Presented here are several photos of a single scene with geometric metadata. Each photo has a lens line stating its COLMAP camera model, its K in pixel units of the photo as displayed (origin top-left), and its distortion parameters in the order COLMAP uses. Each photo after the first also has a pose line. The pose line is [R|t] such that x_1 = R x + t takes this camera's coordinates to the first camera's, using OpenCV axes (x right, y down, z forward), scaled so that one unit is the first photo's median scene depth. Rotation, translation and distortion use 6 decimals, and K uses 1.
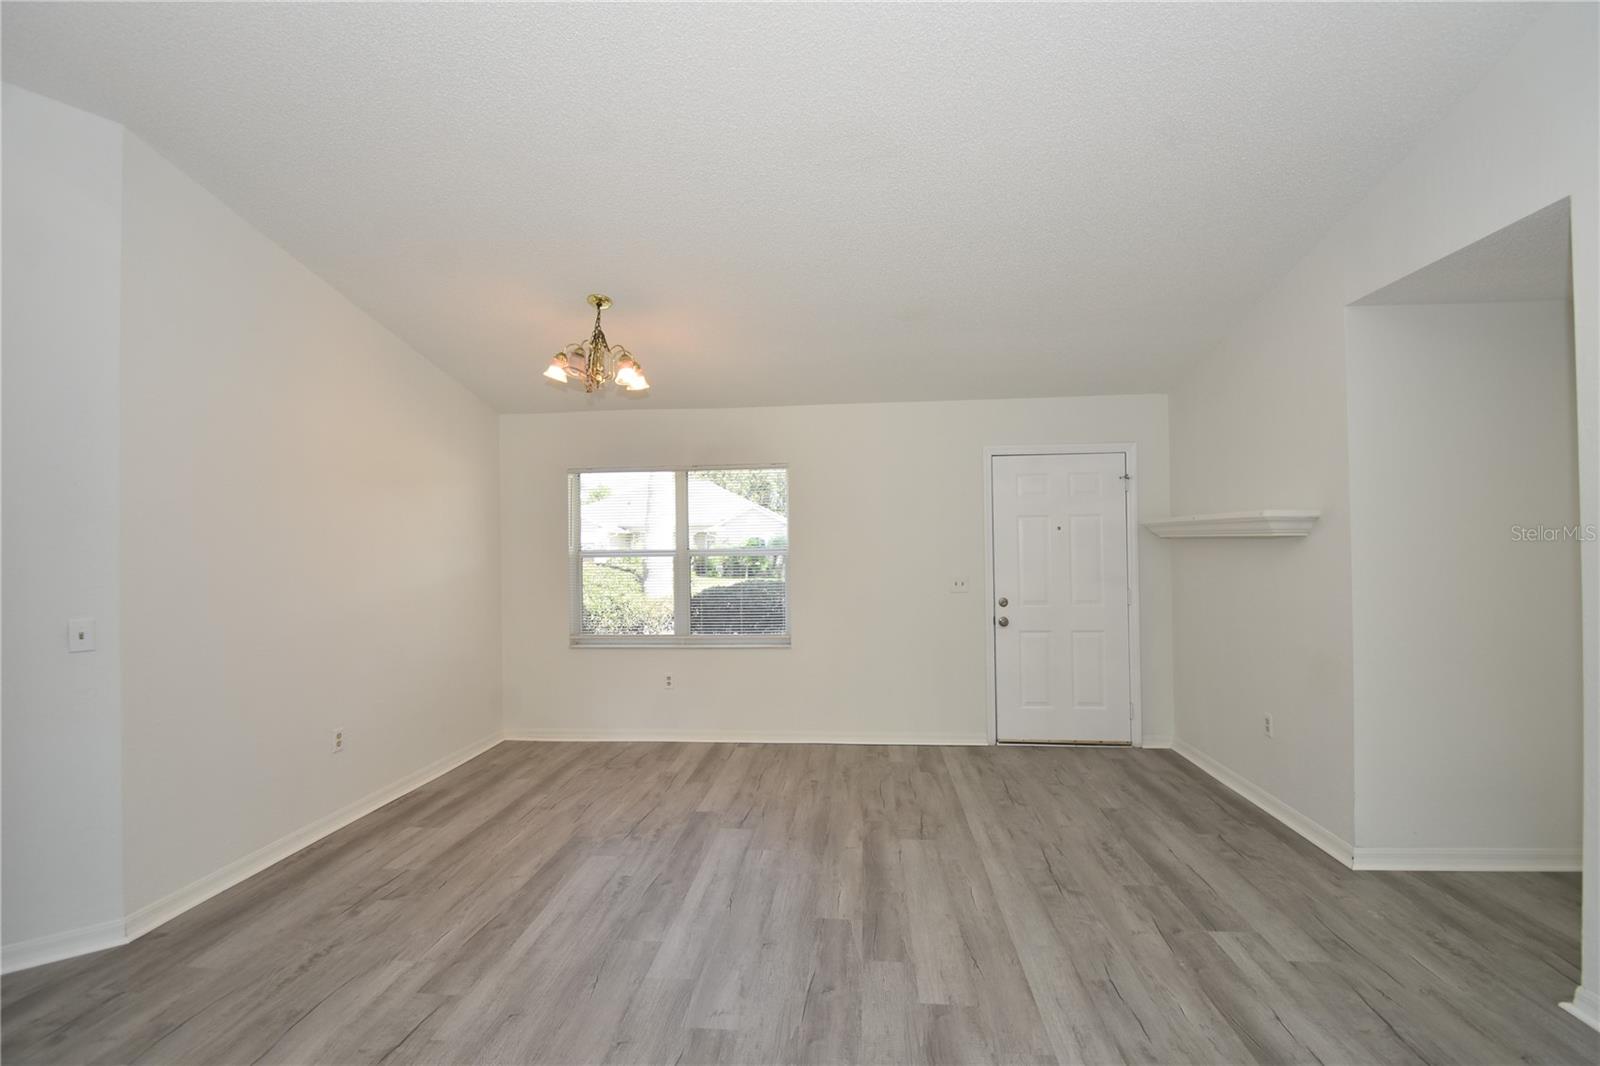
lens RADIAL K [[698.1, 0, 803.3], [0, 698.1, 539.6], [0, 0, 1]] dist [0.014279, -0.017690]
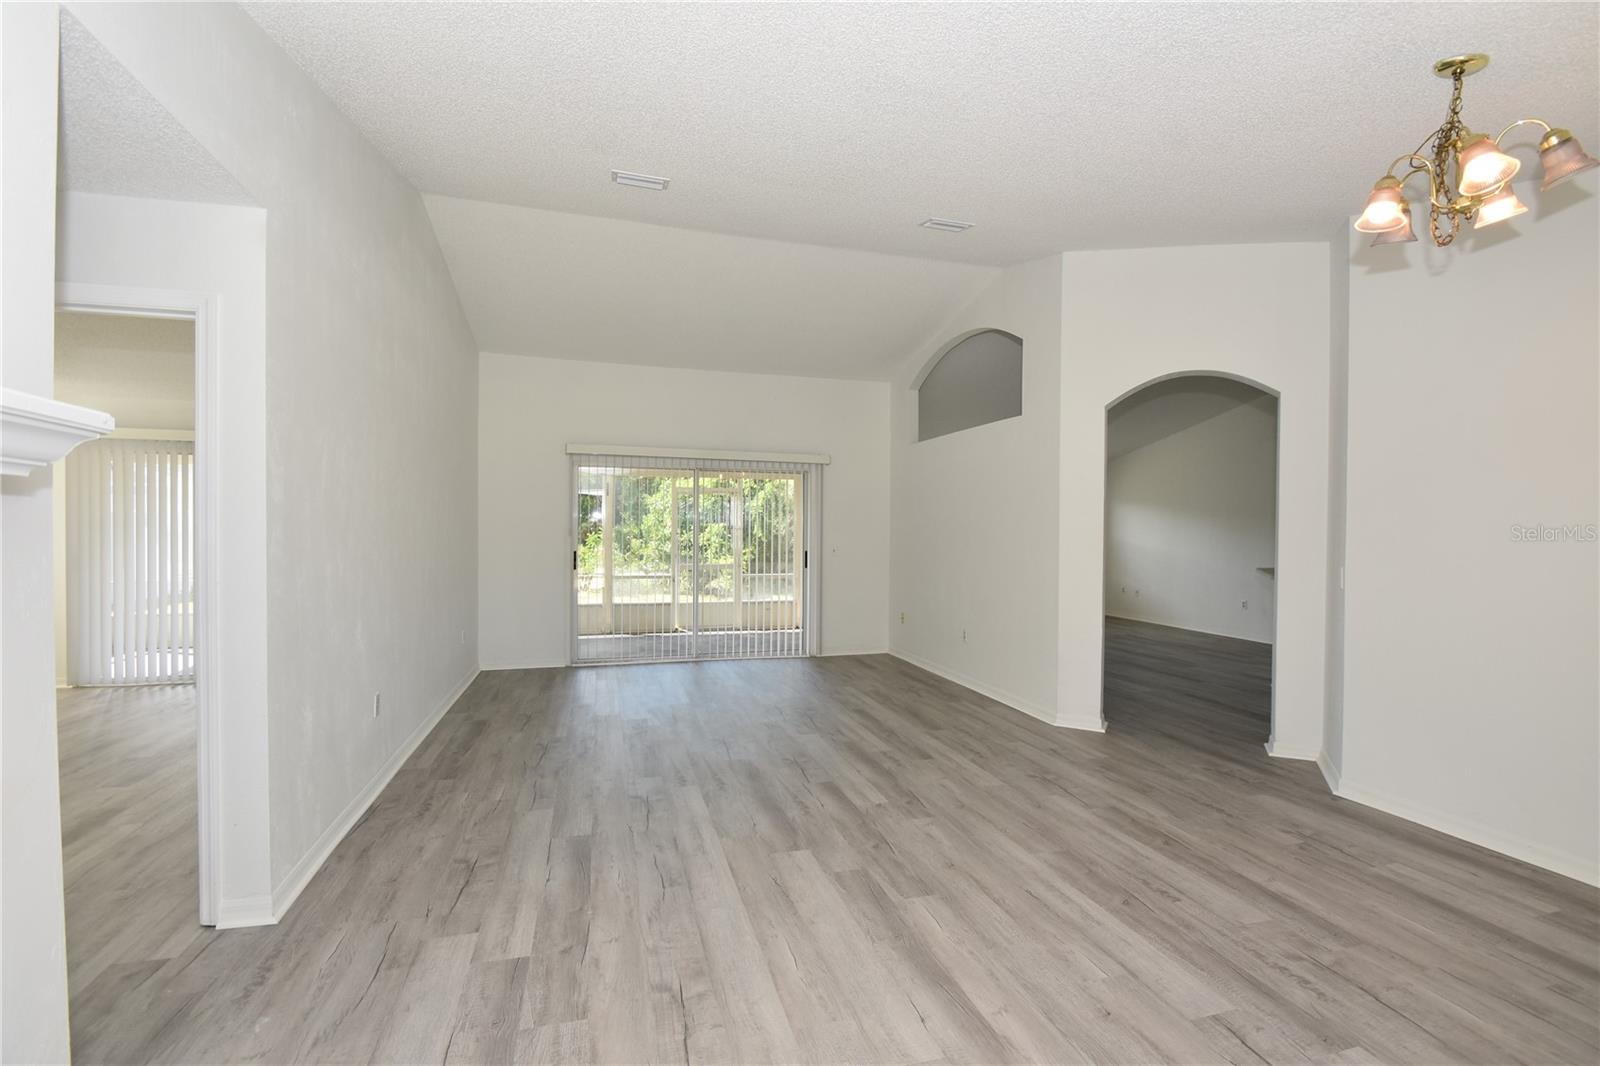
lens RADIAL K [[698.1, 0, 803.3], [0, 698.1, 539.6], [0, 0, 1]] dist [0.014279, -0.017690]
pose [[-0.931415, 0.009693, -0.363830, 0.556255], [0.006825, 0.999935, 0.009168, 0.031600], [0.363895, 0.006056, -0.931420, 1.880776]]
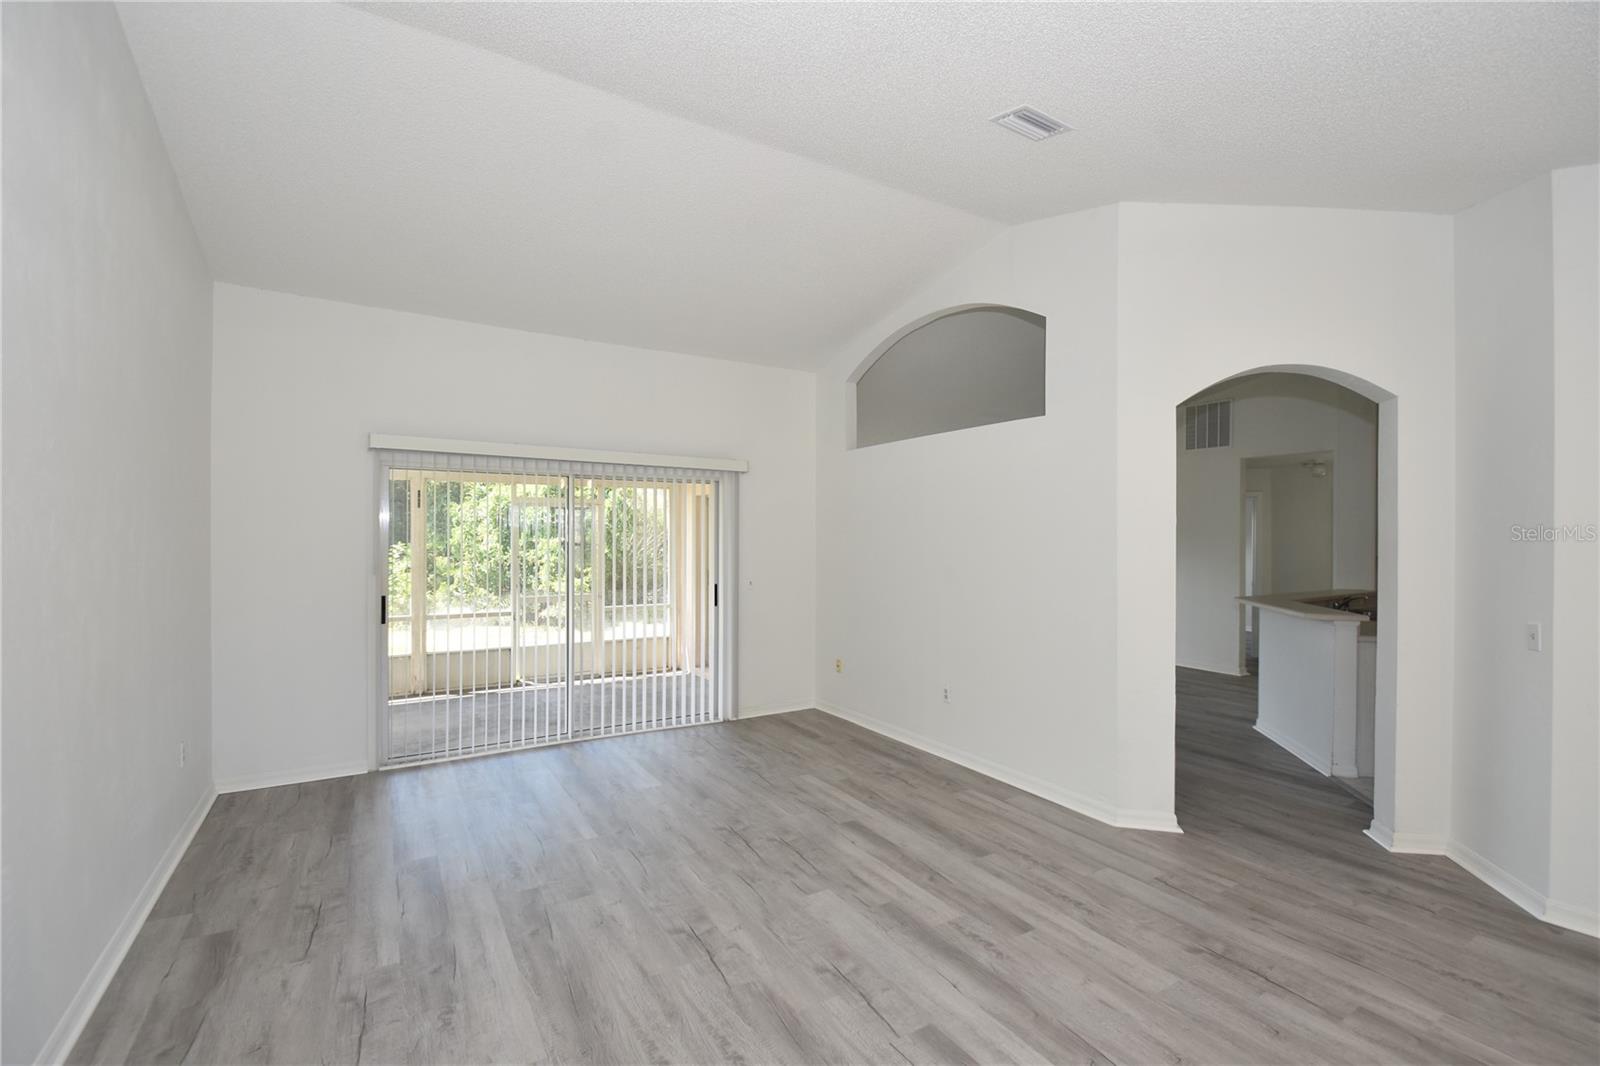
lens RADIAL K [[698.1, 0, 803.3], [0, 698.1, 539.6], [0, 0, 1]] dist [0.014279, -0.017690]
pose [[-0.803383, 0.011655, -0.595349, 0.597114], [0.012284, 0.999920, 0.002999, -0.041057], [0.595337, -0.004904, -0.803461, 1.143104]]
